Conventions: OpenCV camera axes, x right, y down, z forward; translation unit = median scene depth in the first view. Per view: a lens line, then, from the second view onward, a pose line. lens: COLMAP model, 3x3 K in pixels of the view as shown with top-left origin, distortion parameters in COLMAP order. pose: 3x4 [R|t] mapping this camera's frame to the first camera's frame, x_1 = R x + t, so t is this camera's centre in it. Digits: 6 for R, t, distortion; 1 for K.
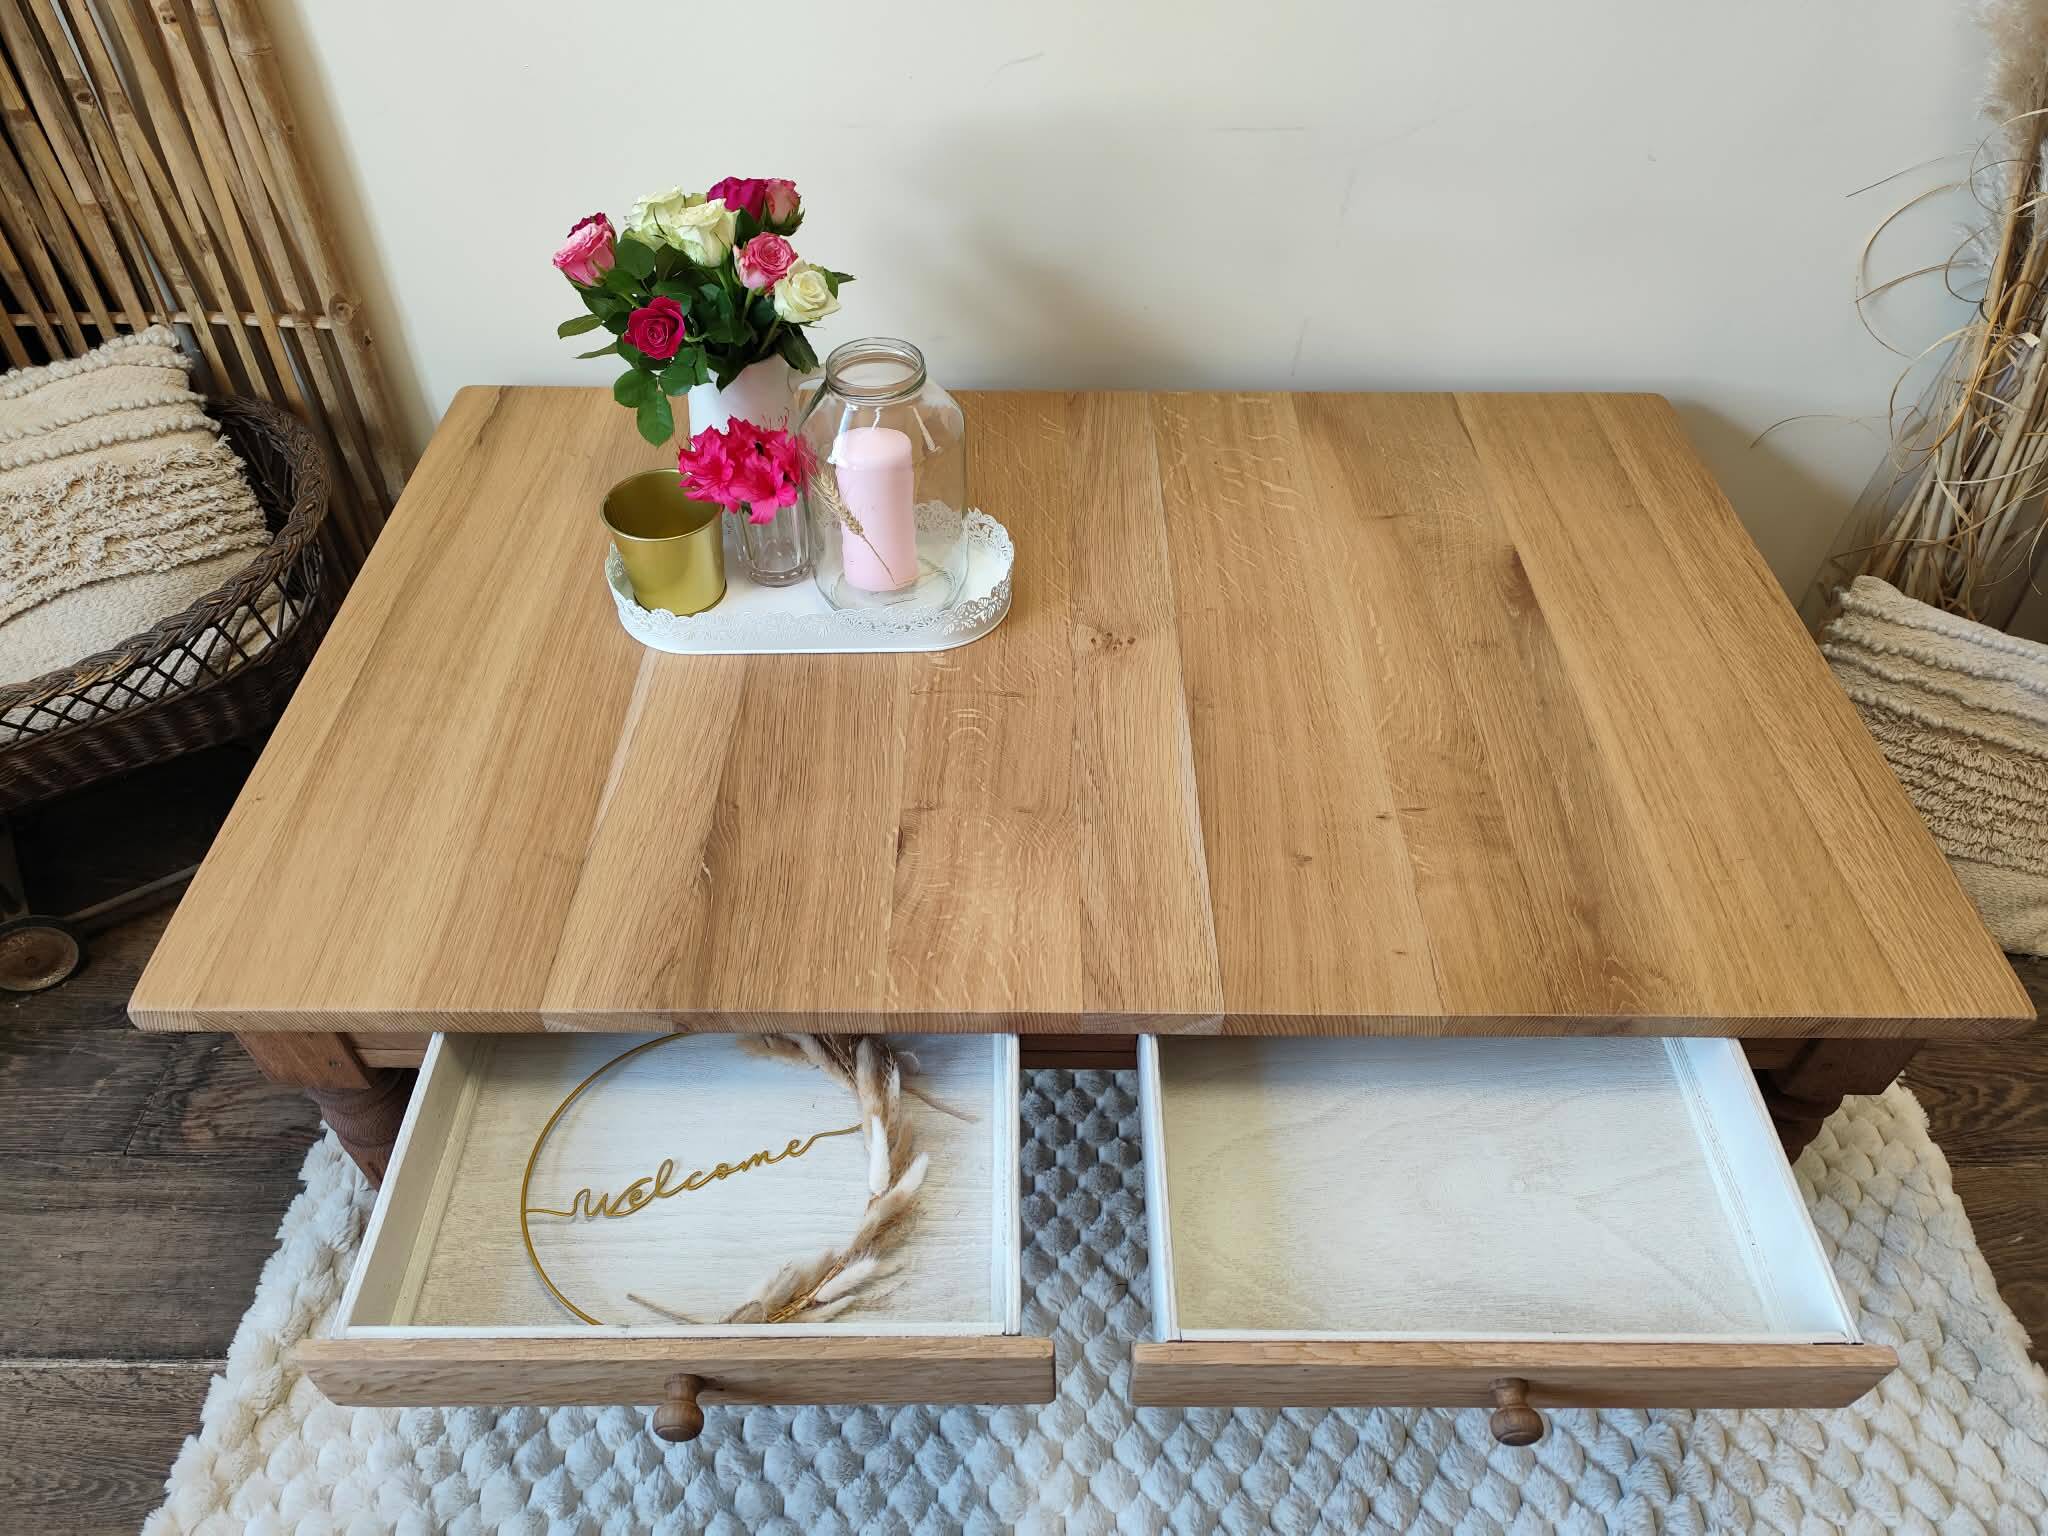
lens RADIAL K [[1414.4, 0, 1021.9], [0, 1414.4, 760.6], [0, 0, 1]] dist [0.032417, -0.039727]
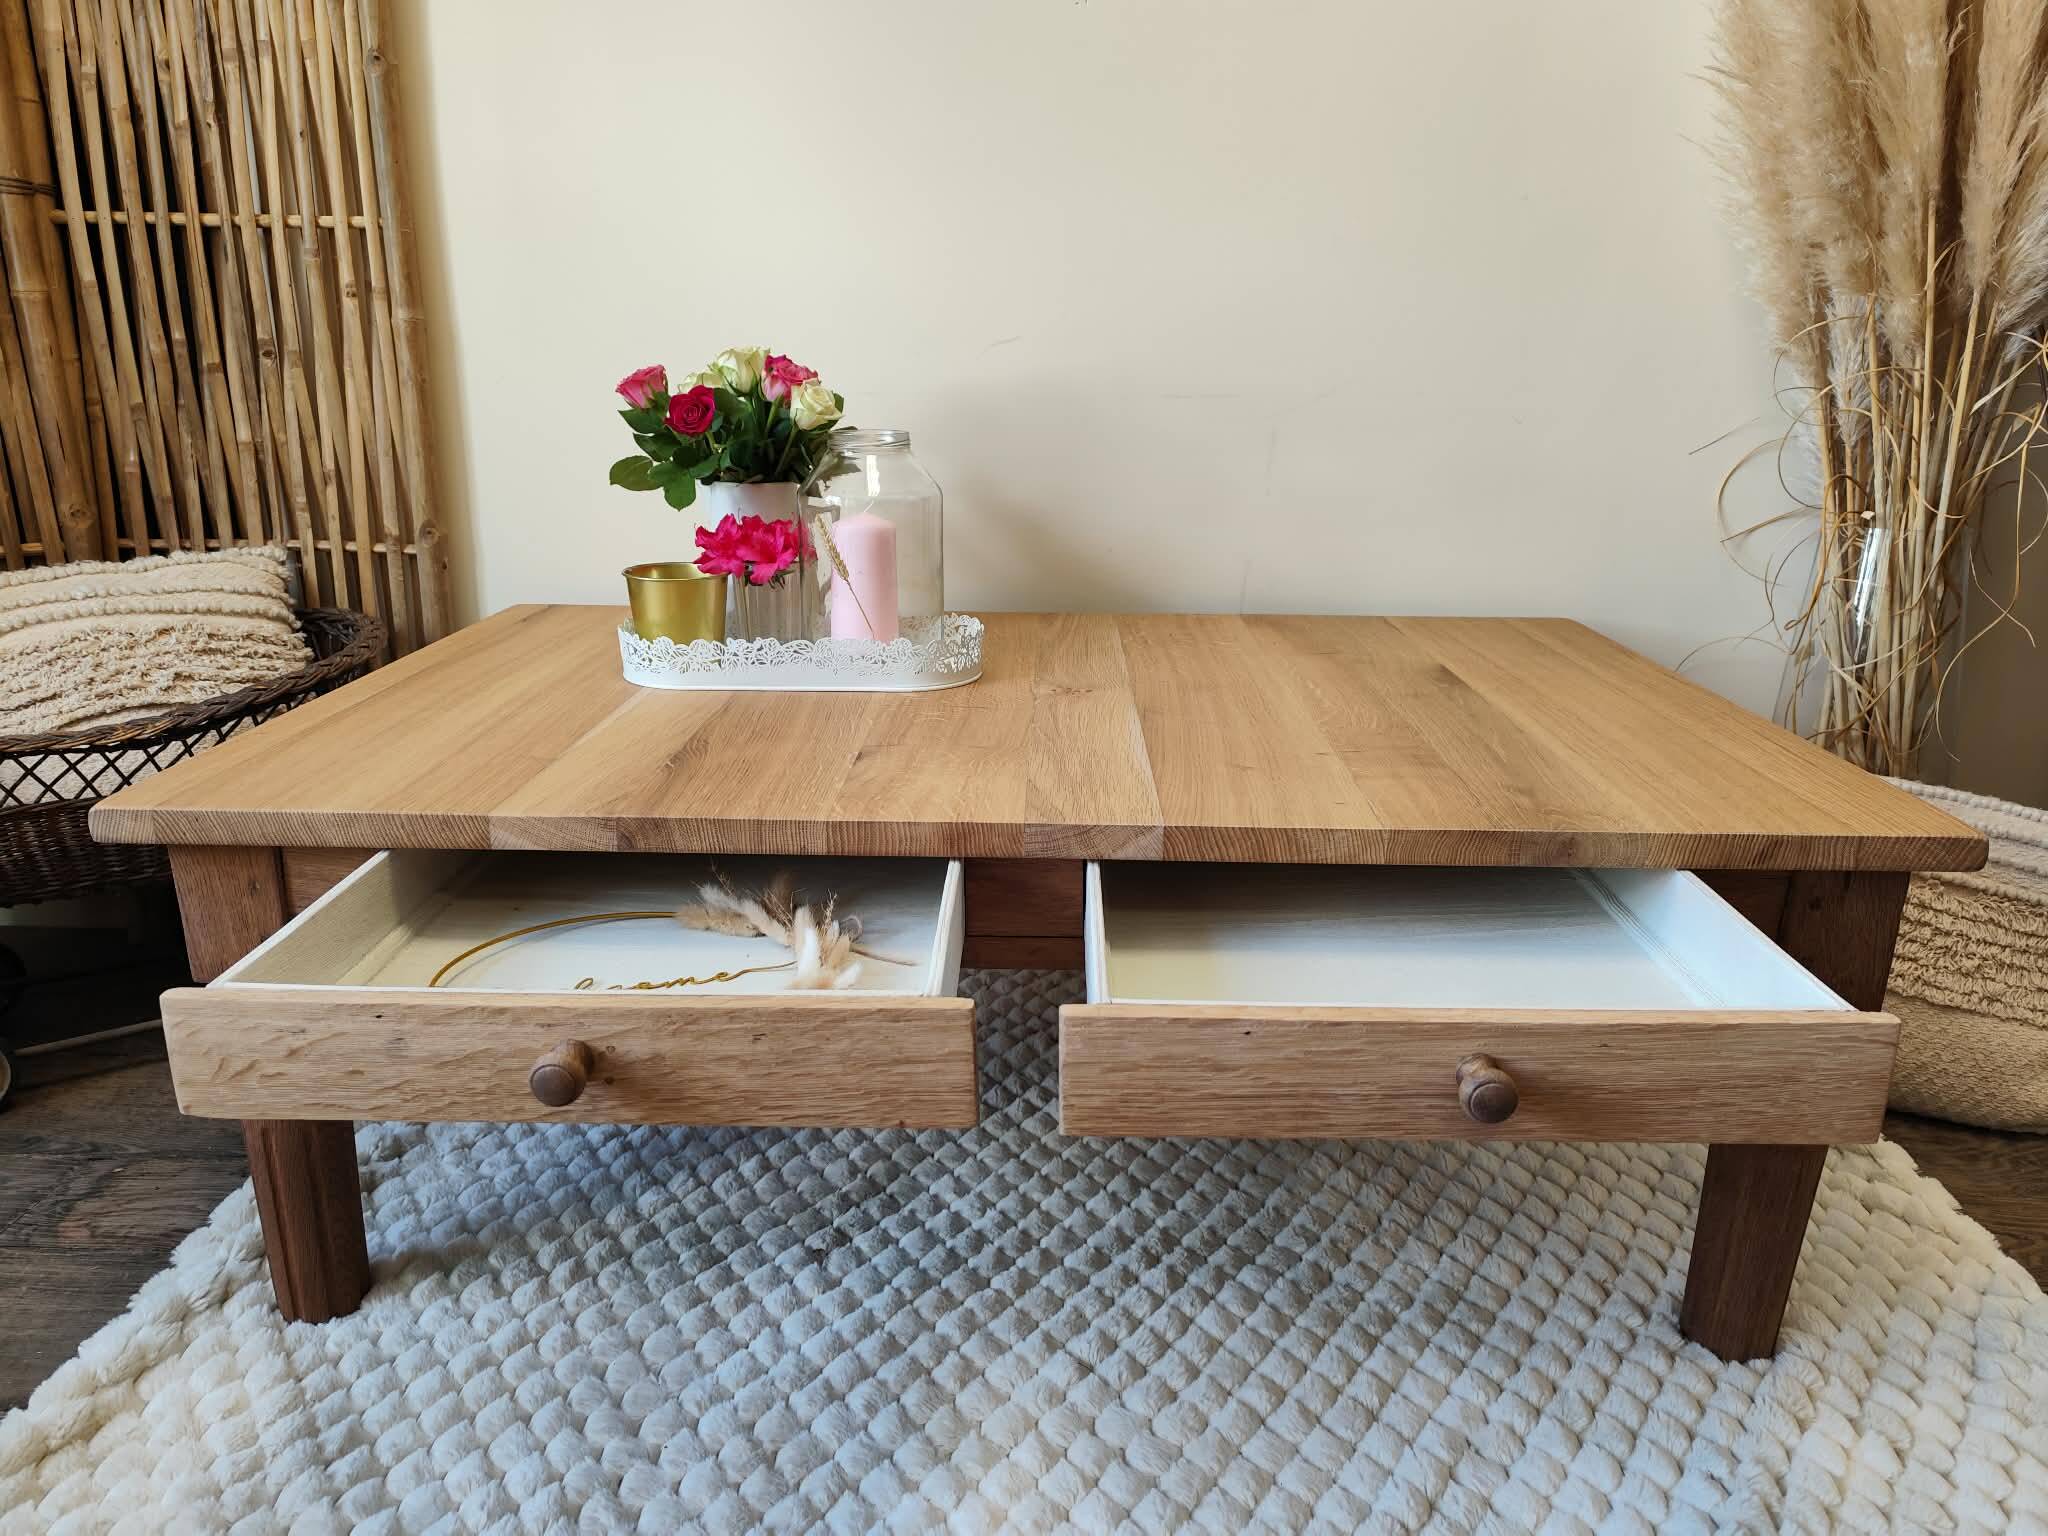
lens RADIAL K [[1414.4, 0, 1017.0], [0, 1414.4, 750.8], [0, 0, 1]] dist [0.032417, -0.039727]
pose [[0.999703, 0.009337, -0.022494, 0.045471], [-0.019153, 0.871899, -0.489312, 0.470718], [0.015044, 0.489597, 0.871819, 0.072889]]
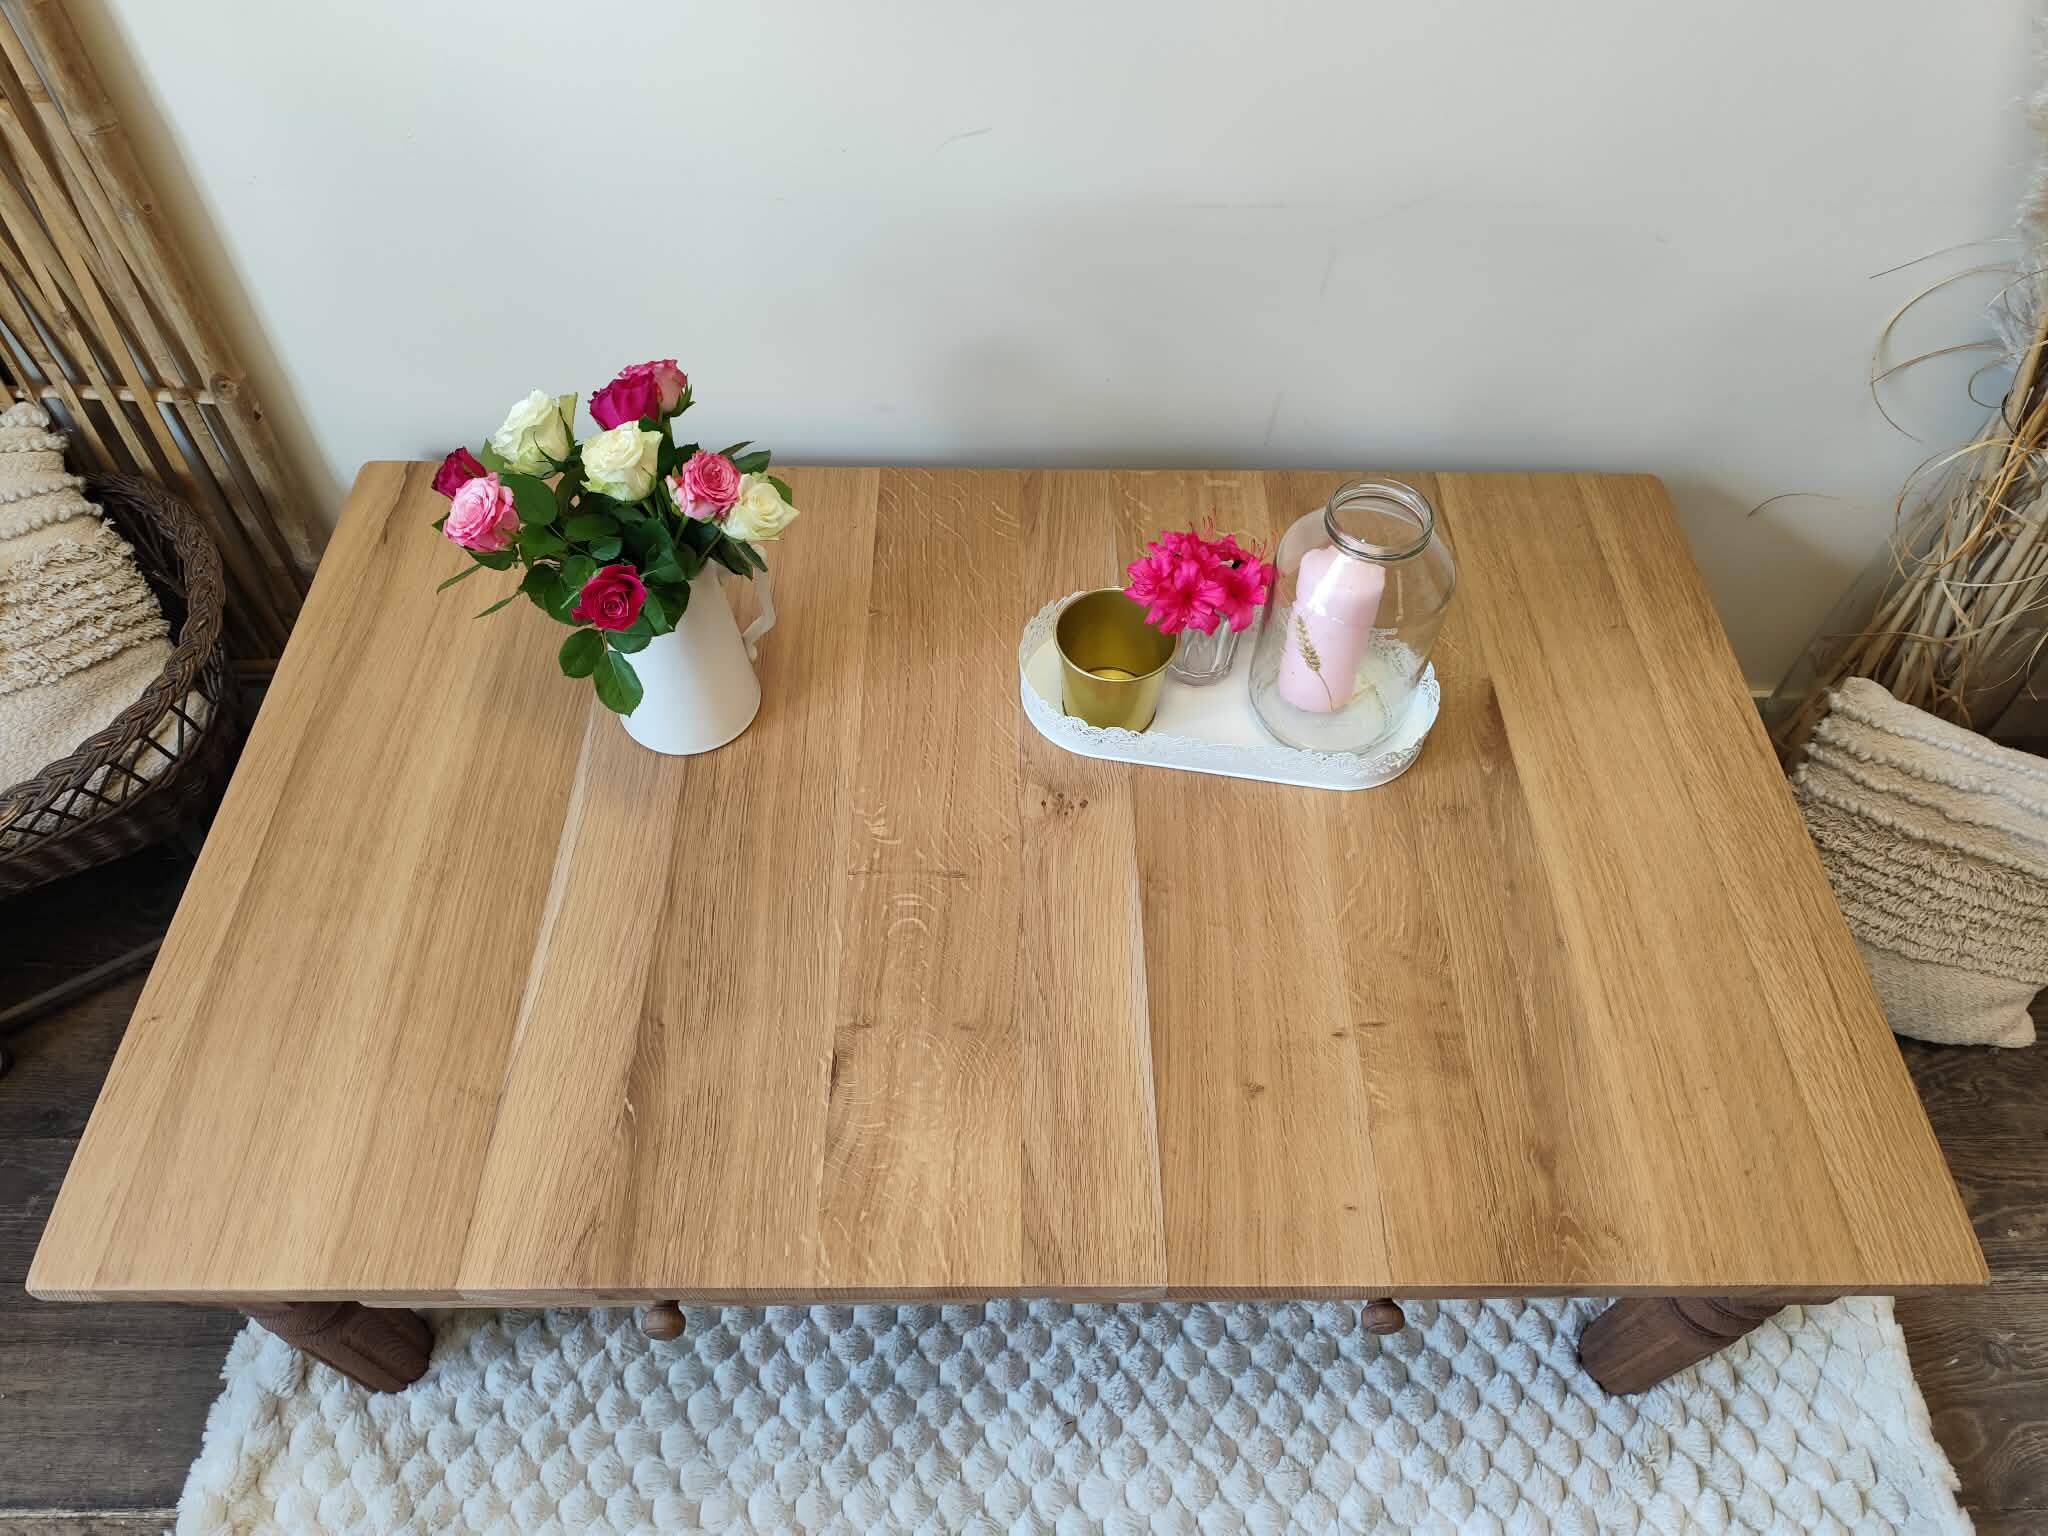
lens RADIAL K [[1414.4, 0, 1030.9], [0, 1414.4, 769.0], [0, 0, 1]] dist [0.032417, -0.039727]
pose [[0.999832, 0.000469, 0.018312, 0.023998], [-0.002879, 0.991265, 0.131851, -0.225404], [-0.018090, -0.131882, 0.991100, 0.064137]]
